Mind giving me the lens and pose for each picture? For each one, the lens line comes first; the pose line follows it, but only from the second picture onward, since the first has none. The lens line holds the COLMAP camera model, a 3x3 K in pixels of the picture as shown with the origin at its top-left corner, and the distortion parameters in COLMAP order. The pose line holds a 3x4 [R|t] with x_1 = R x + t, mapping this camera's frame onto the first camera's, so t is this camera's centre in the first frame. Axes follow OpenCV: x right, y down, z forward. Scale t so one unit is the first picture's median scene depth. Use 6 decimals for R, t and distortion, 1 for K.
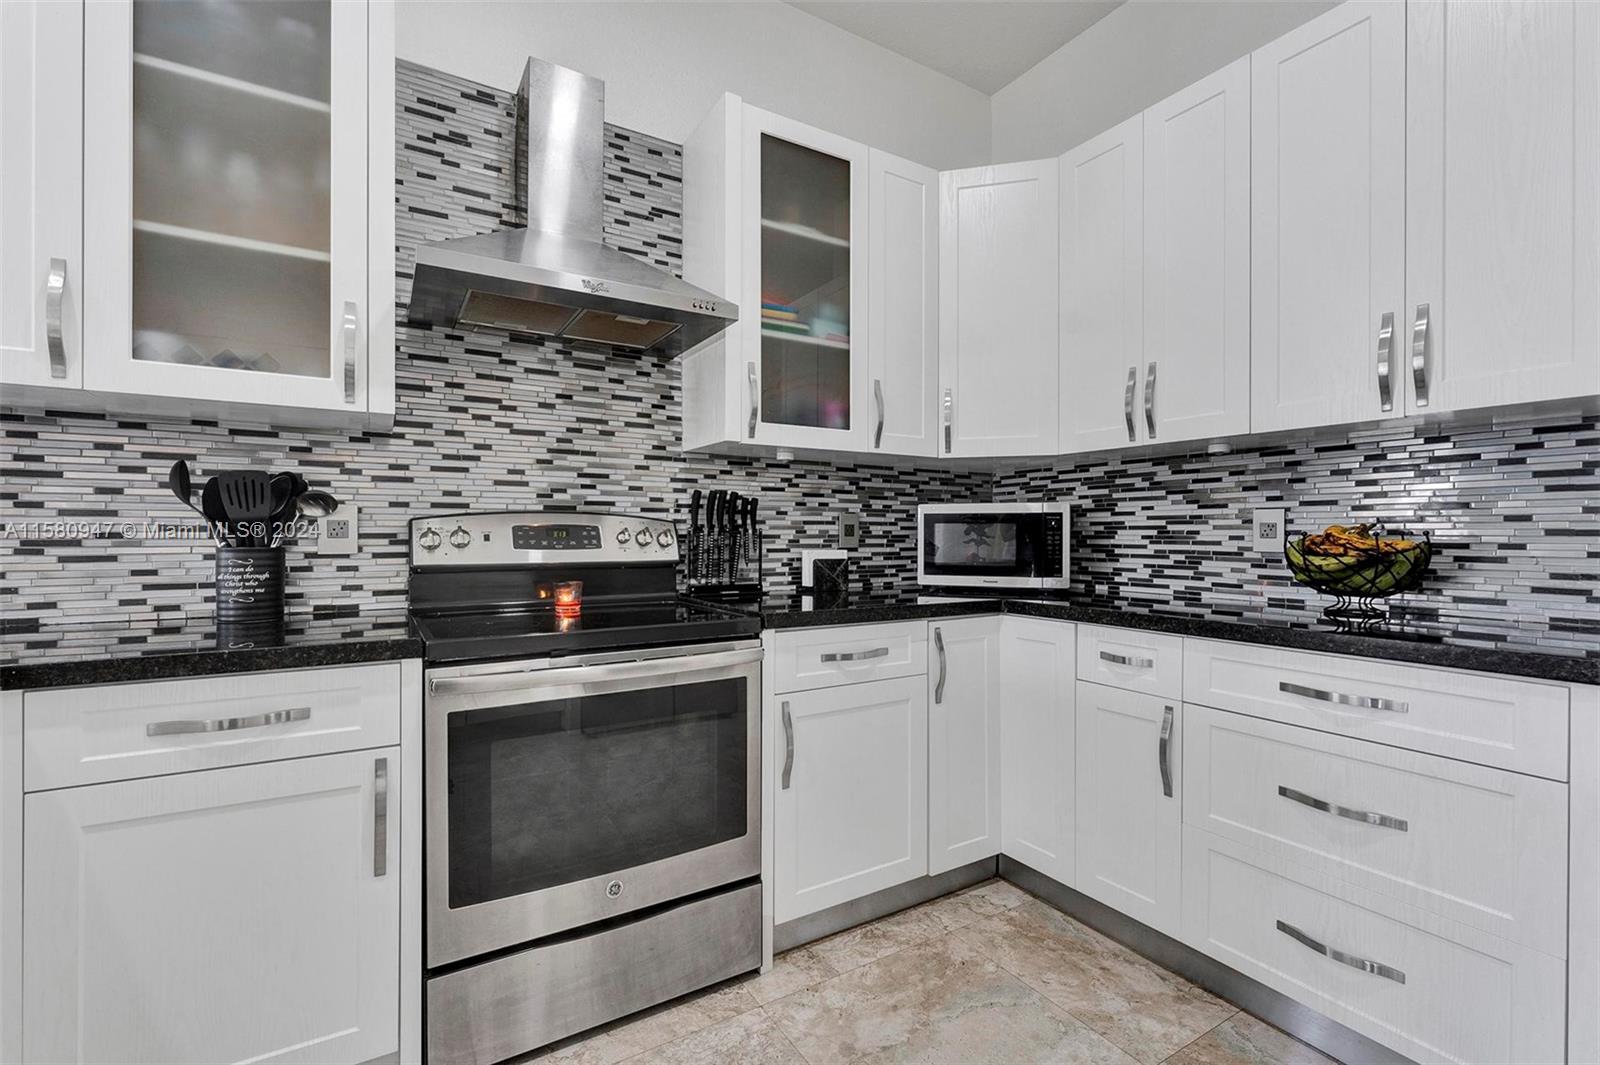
lens RADIAL K [[712.6, 0, 810.7], [0, 712.6, 539.9], [0, 0, 1]] dist [-0.000891, 0.000510]
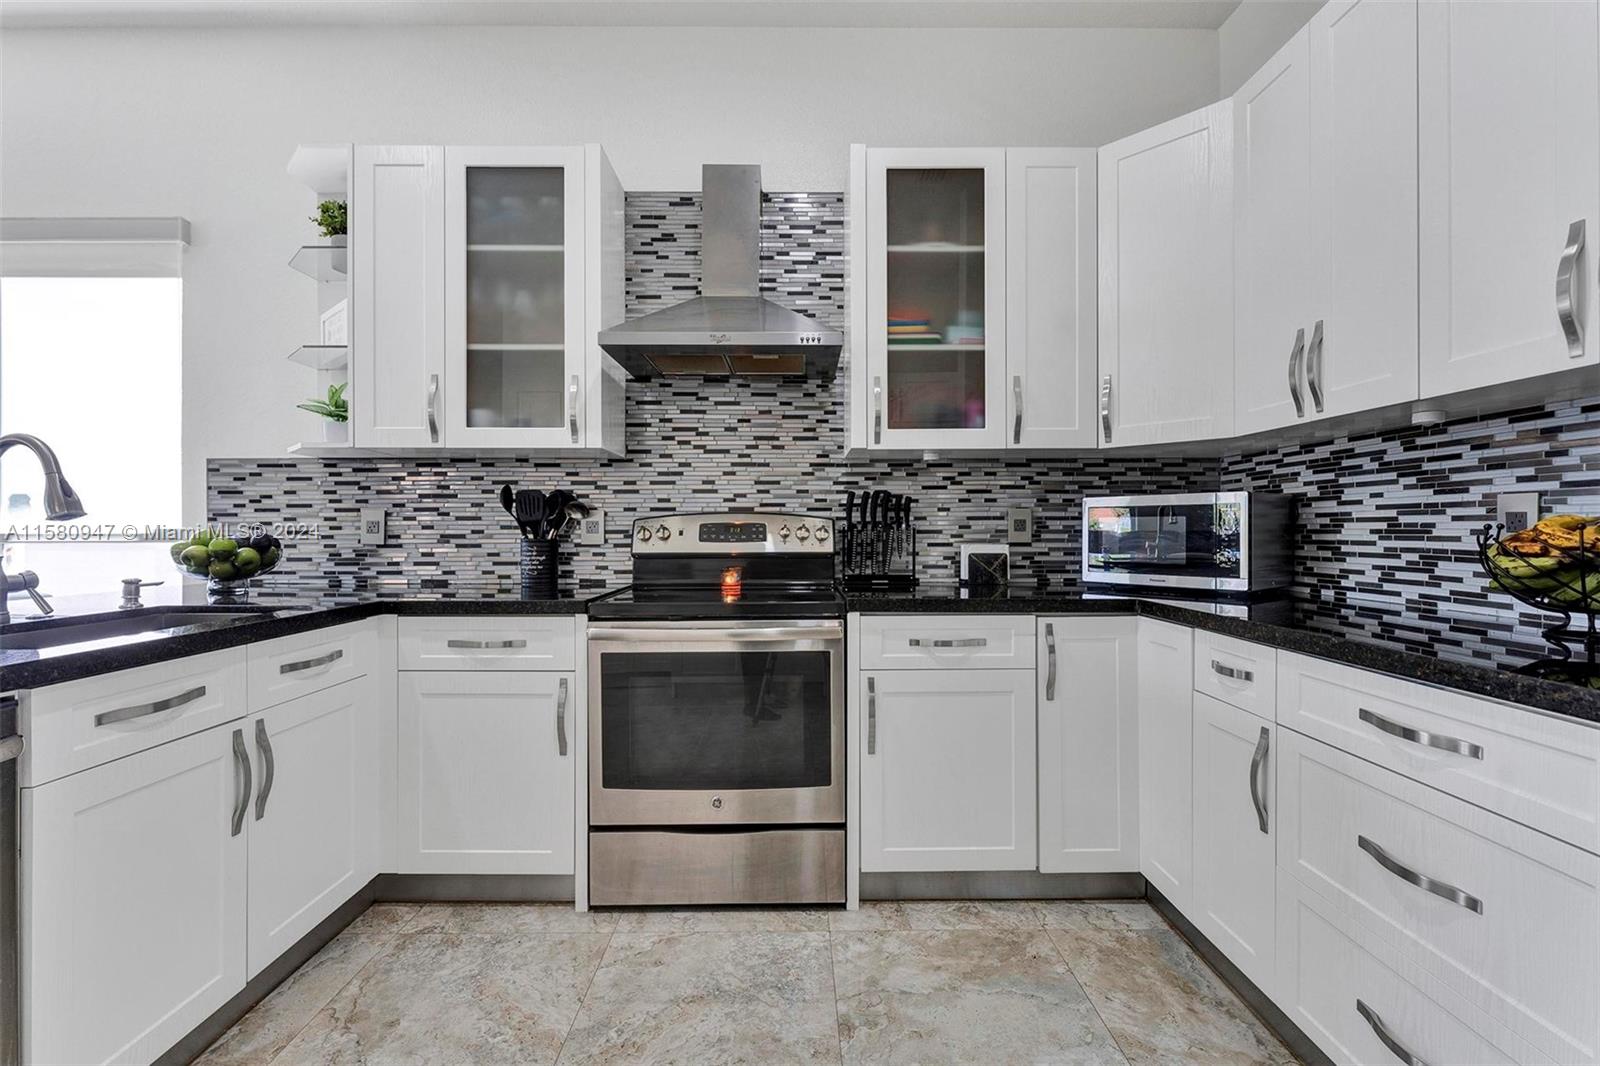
lens RADIAL K [[712.6, 0, 803.2], [0, 712.6, 537.1], [0, 0, 1]] dist [-0.000891, 0.000510]
pose [[0.855292, 0.001830, -0.518143, 0.429418], [-0.000665, 0.999997, 0.002434, 0.001226], [0.518146, -0.001737, 0.855290, -0.023265]]
